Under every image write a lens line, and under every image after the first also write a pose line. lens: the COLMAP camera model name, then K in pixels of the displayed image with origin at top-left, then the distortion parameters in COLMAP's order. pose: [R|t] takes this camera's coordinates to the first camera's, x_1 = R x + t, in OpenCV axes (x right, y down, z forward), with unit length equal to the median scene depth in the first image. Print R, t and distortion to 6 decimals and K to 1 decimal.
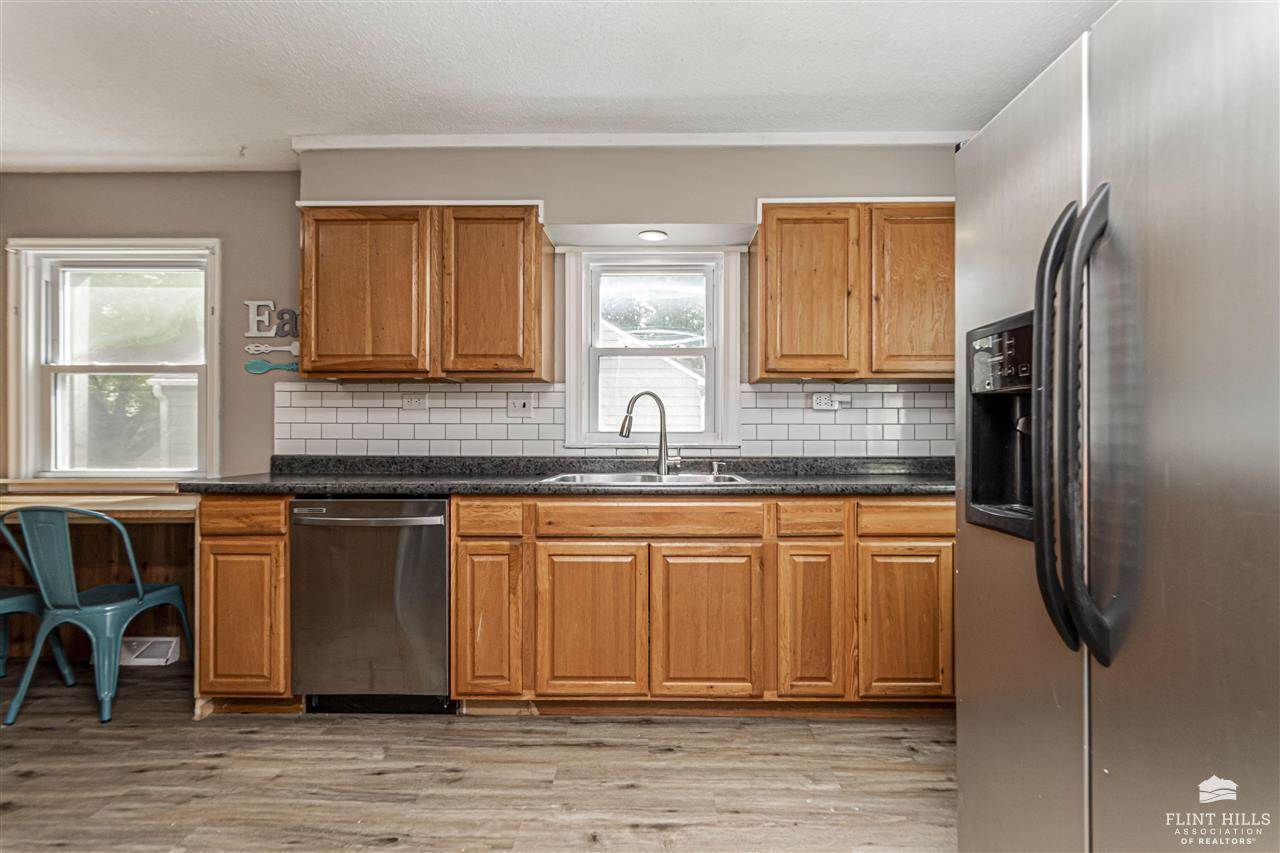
lens RADIAL K [[566.9, 0, 647.0], [0, 566.9, 429.5], [0, 0, 1]] dist [-0.005131, 0.000712]
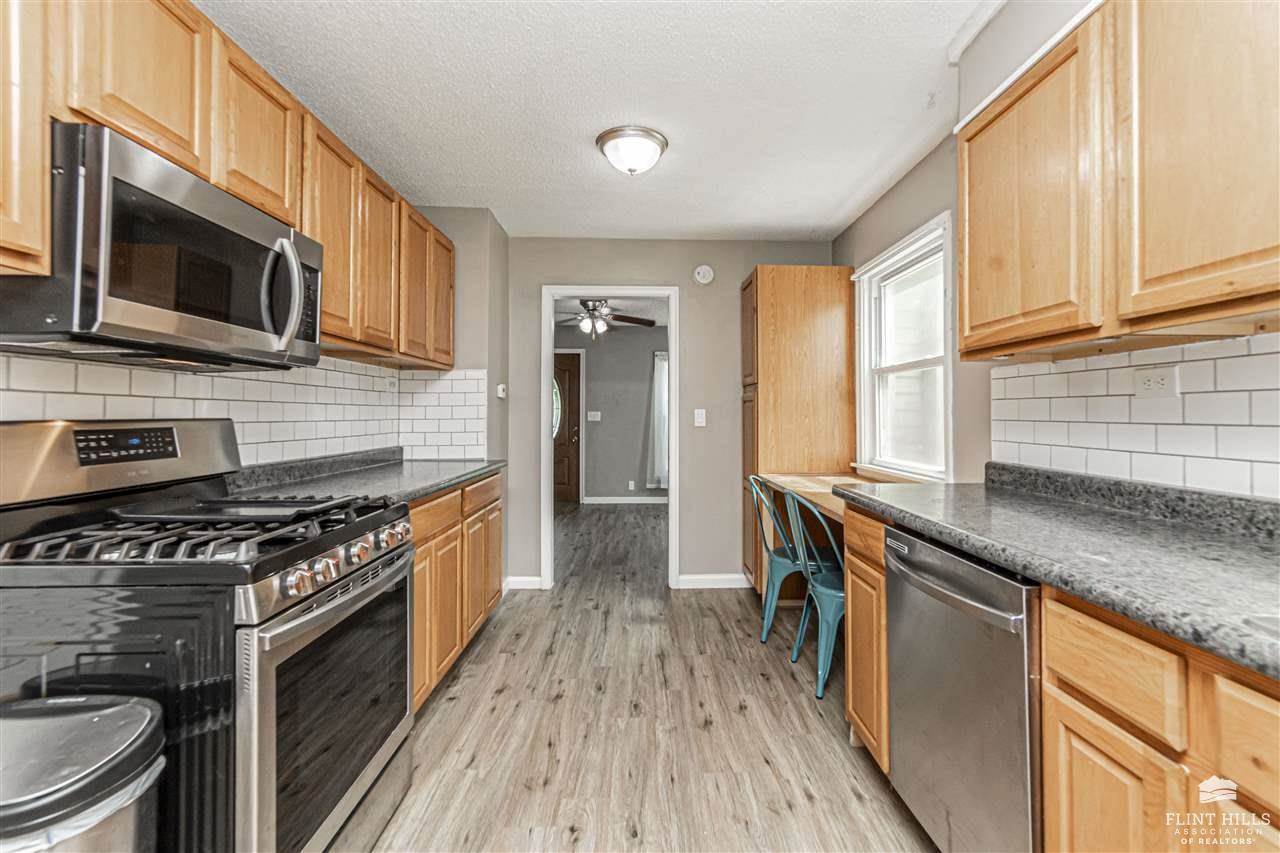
lens RADIAL K [[566.9, 0, 665.4], [0, 566.9, 408.5], [0, 0, 1]] dist [-0.005131, 0.000712]
pose [[0.068929, -0.011088, -0.997560, 0.099796], [-0.000443, 0.999938, -0.011146, -0.021673], [0.997621, 0.001211, 0.068920, 0.570952]]
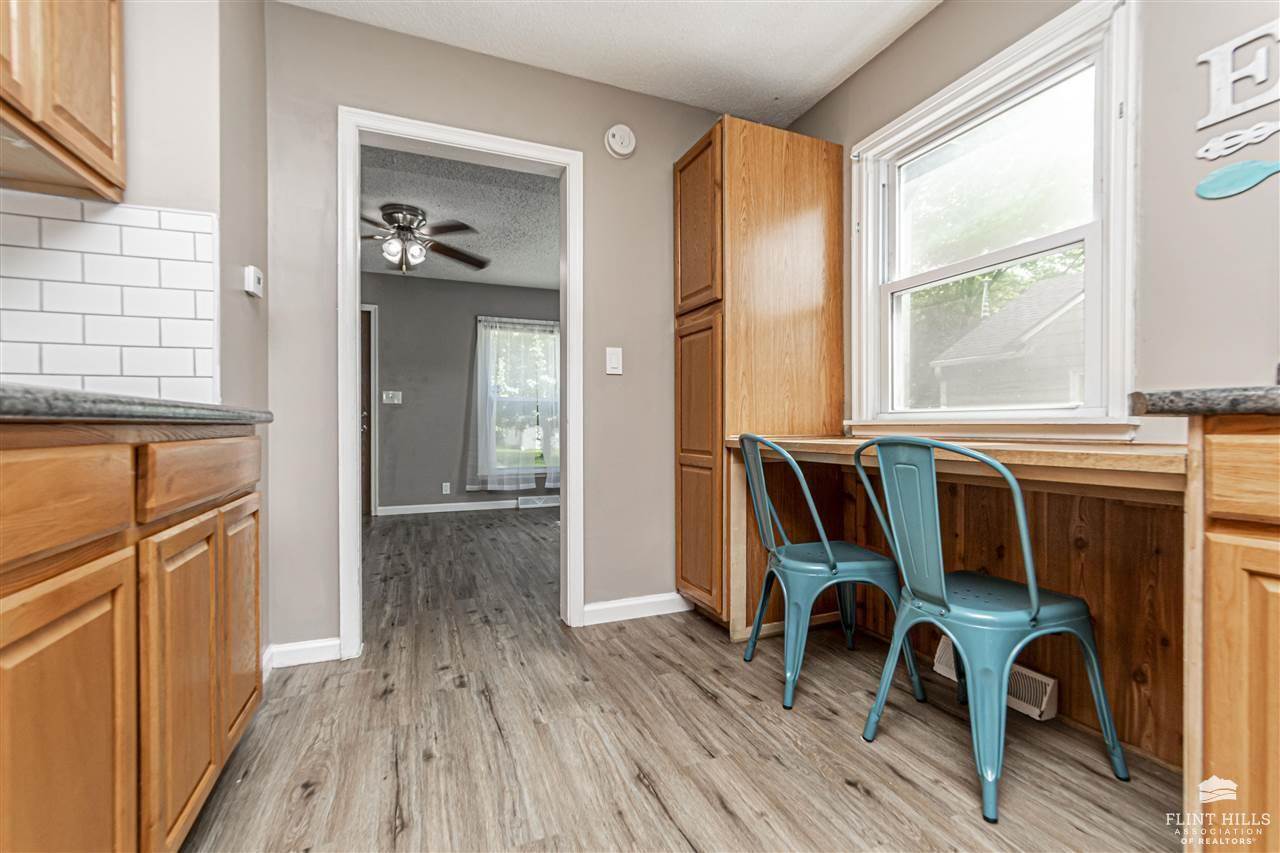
lens RADIAL K [[566.9, 0, 664.7], [0, 566.9, 426.5], [0, 0, 1]] dist [-0.005131, 0.000712]
pose [[0.418549, 0.003934, -0.908186, -0.522771], [0.003995, 0.999973, 0.006173, 0.104741], [0.908186, -0.006212, 0.418522, 0.420848]]
